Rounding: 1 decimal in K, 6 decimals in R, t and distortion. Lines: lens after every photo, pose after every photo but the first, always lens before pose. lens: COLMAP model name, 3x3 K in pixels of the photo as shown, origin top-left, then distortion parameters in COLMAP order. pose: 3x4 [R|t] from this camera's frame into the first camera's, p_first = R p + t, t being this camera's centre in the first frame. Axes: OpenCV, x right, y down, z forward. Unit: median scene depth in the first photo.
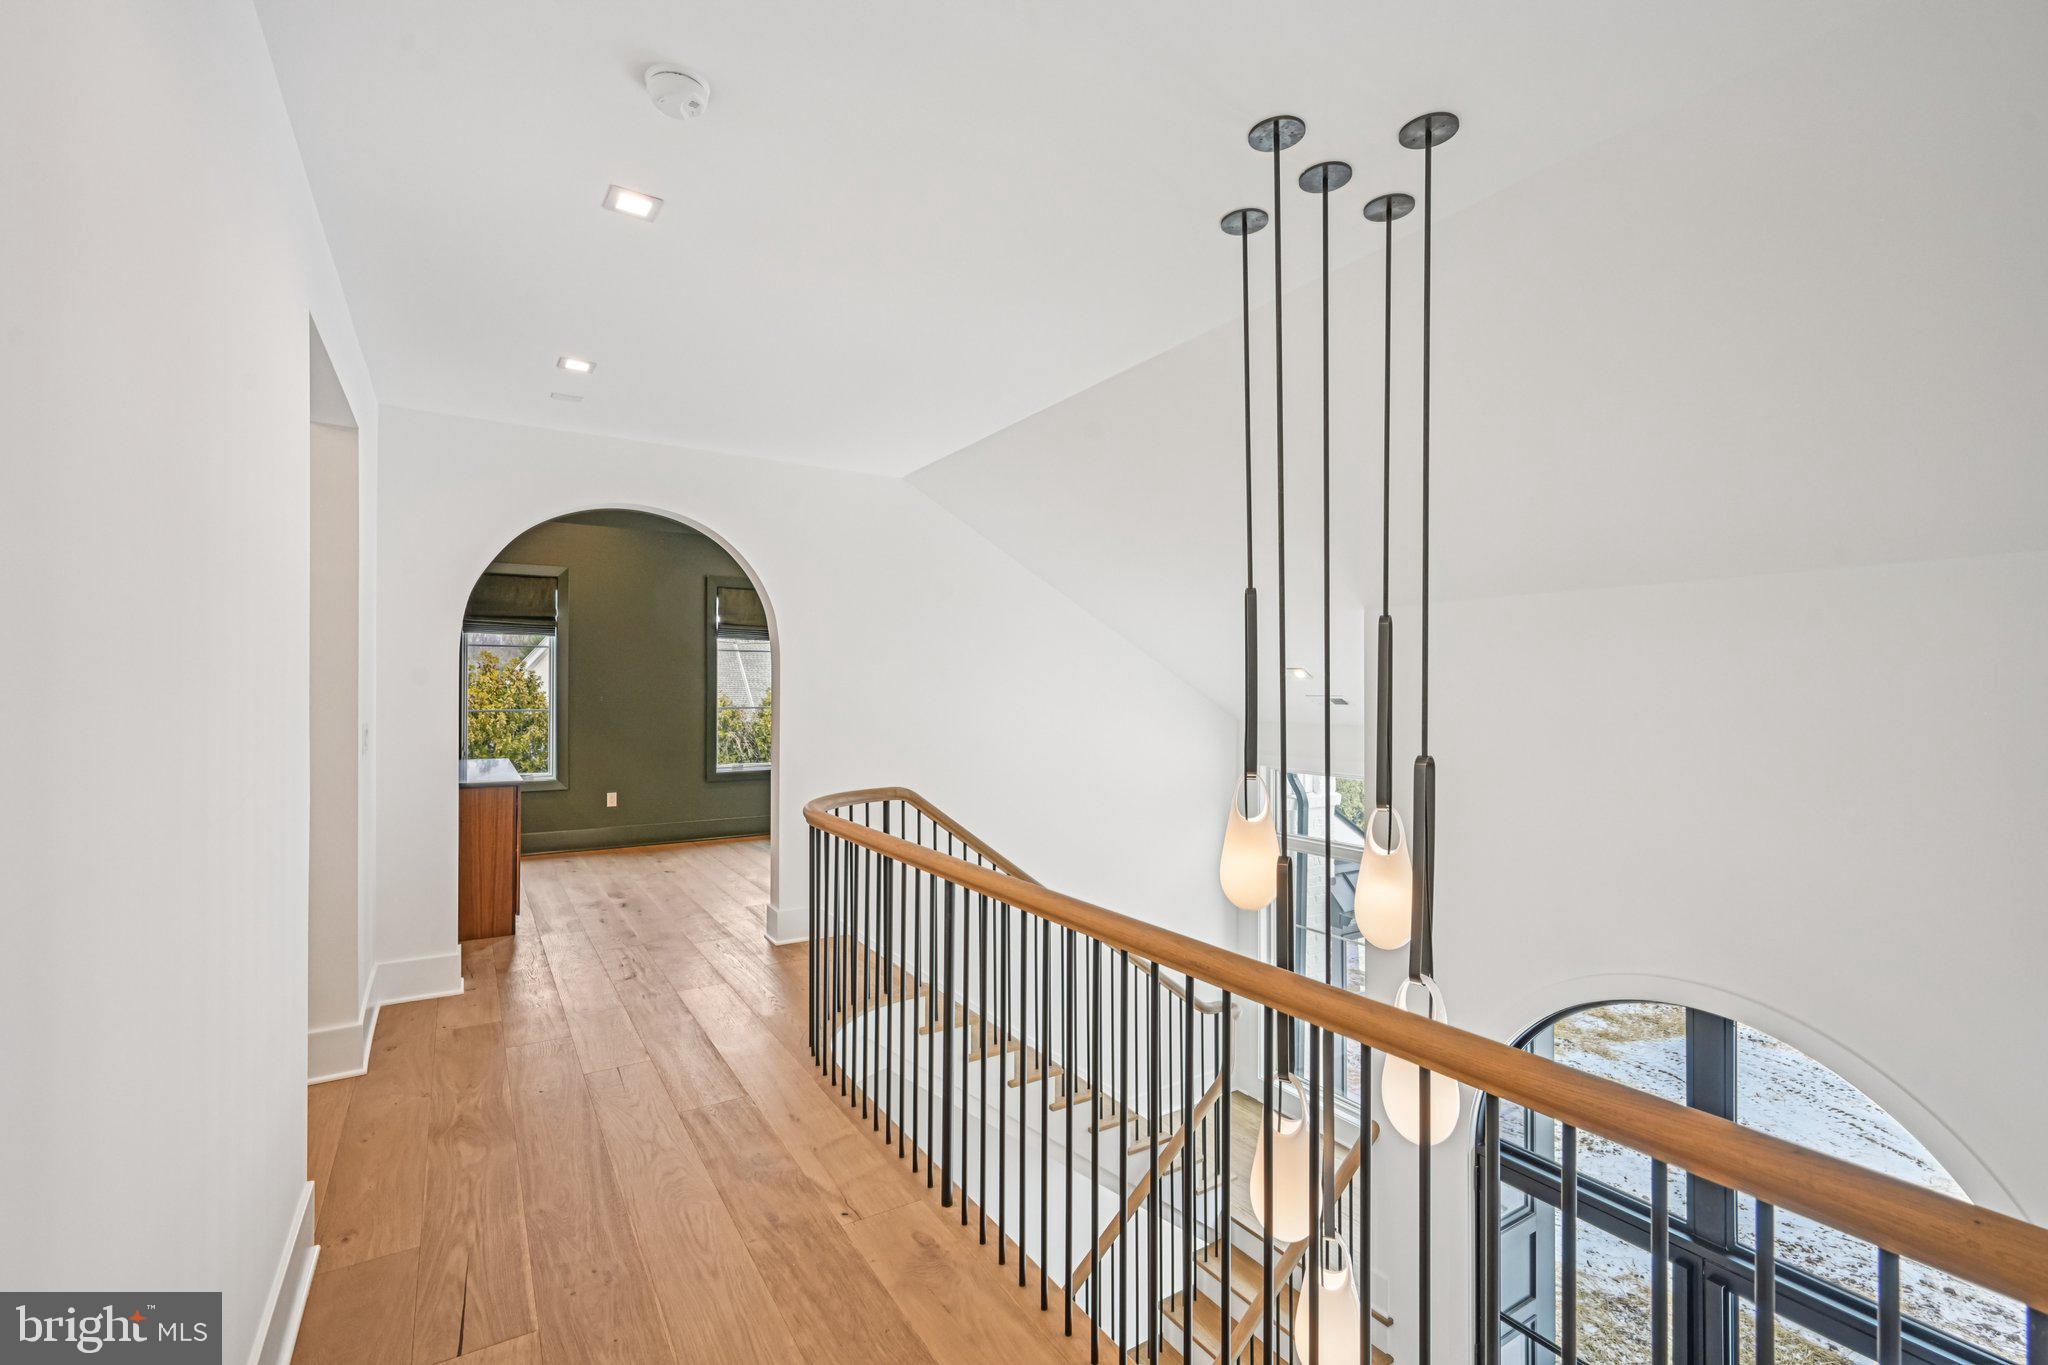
lens RADIAL K [[905.7, 0, 1036.0], [0, 905.7, 692.3], [0, 0, 1]] dist [-0.000978, 0.001719]
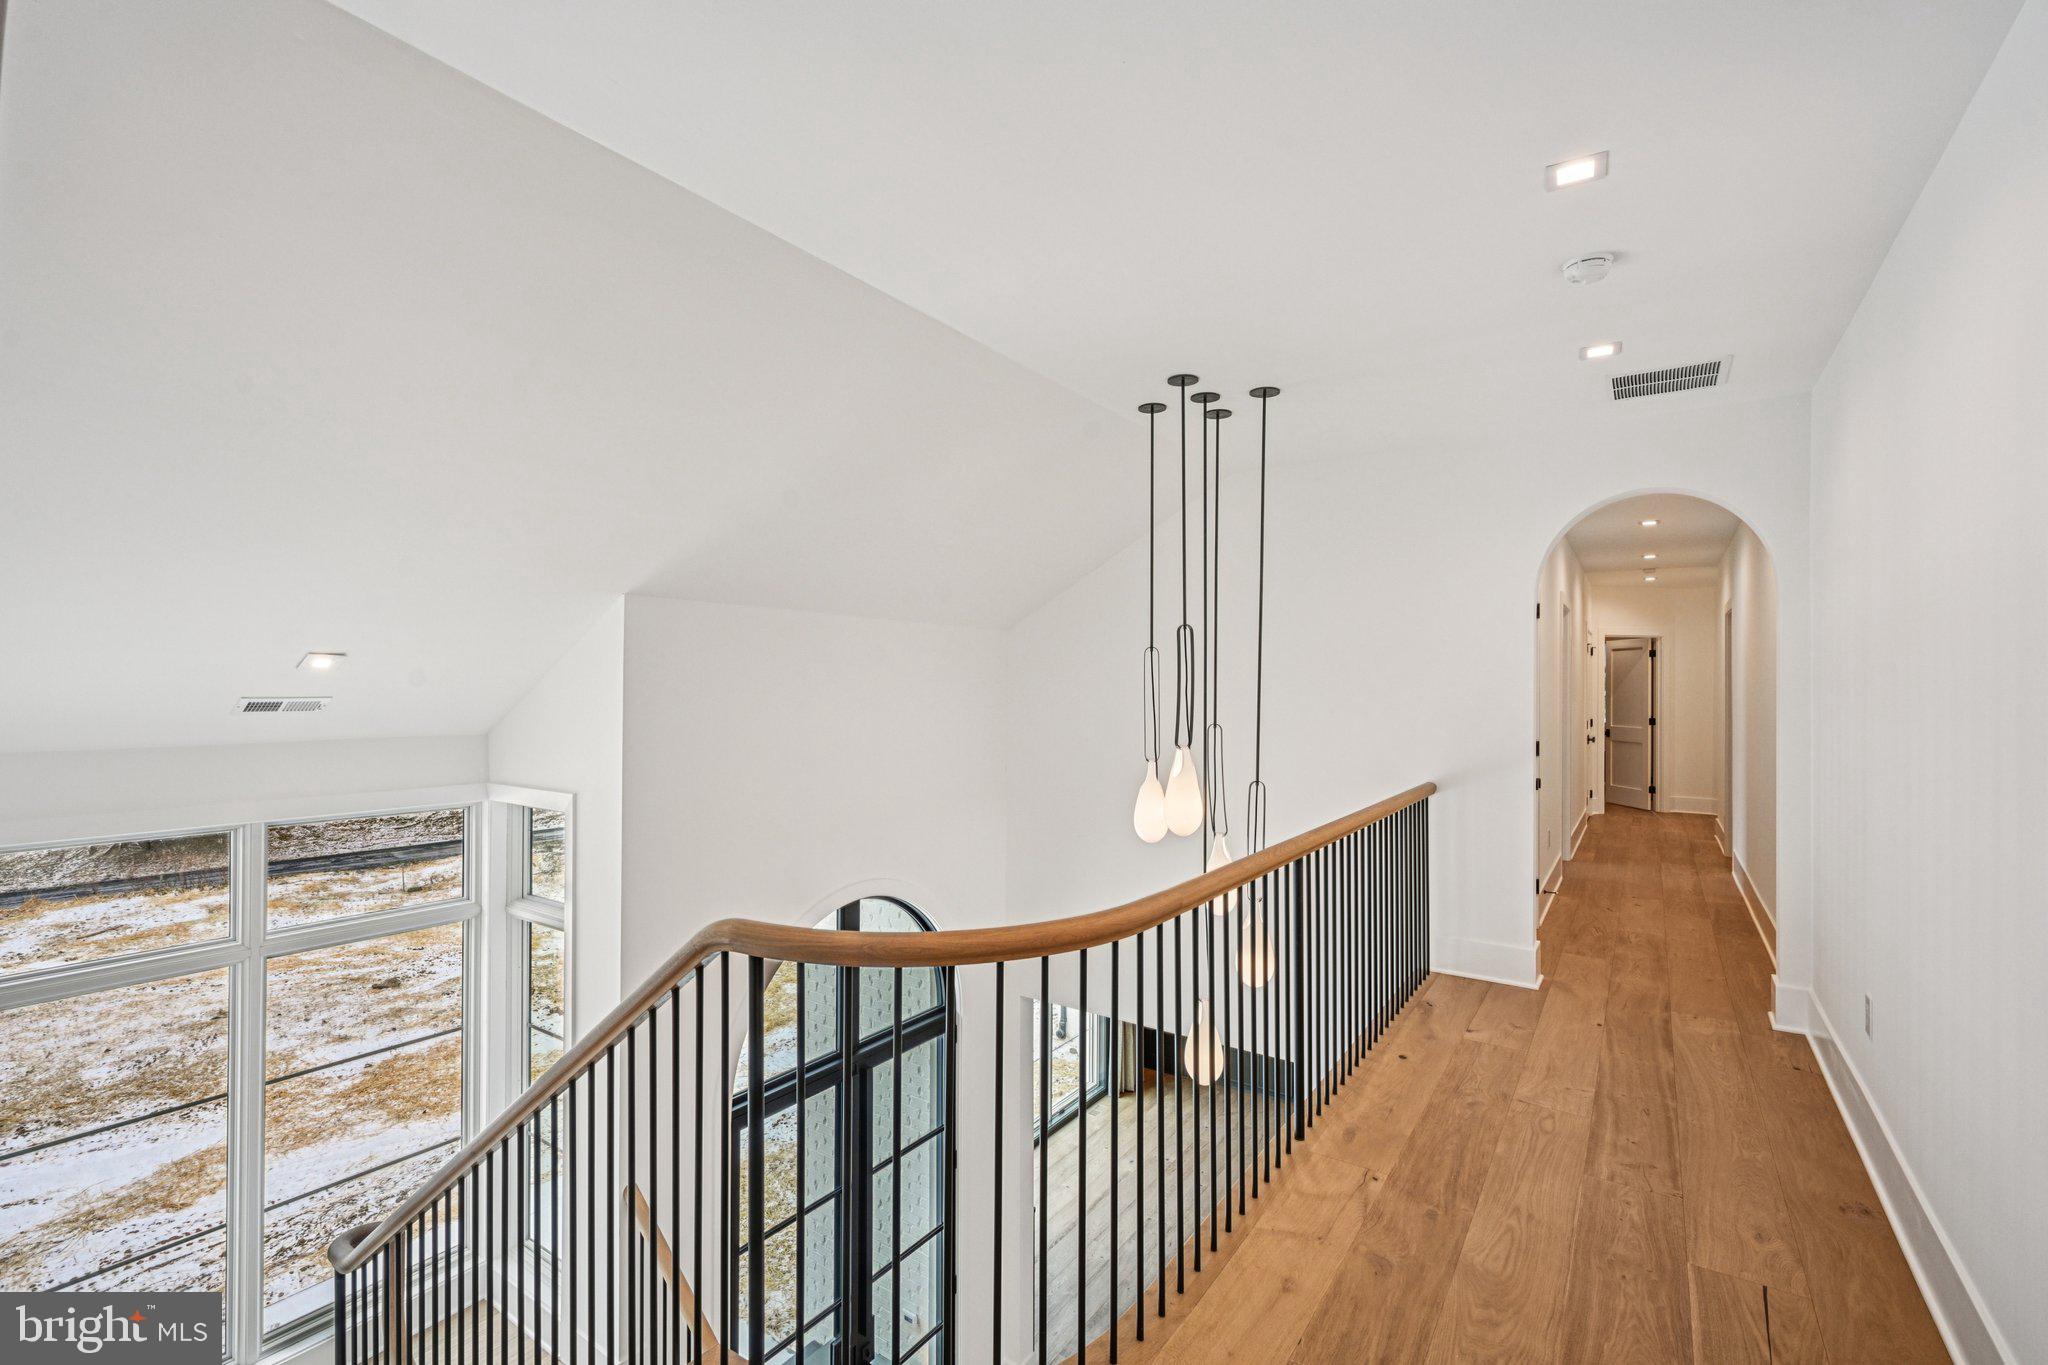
lens RADIAL K [[905.7, 0, 1036.6], [0, 905.7, 685.3], [0, 0, 1]] dist [-0.000978, 0.001719]
pose [[-0.397226, 0.003860, 0.917713, -1.065829], [-0.005344, 0.999964, -0.006519, 0.006215], [-0.917705, -0.007494, -0.397191, 1.851728]]
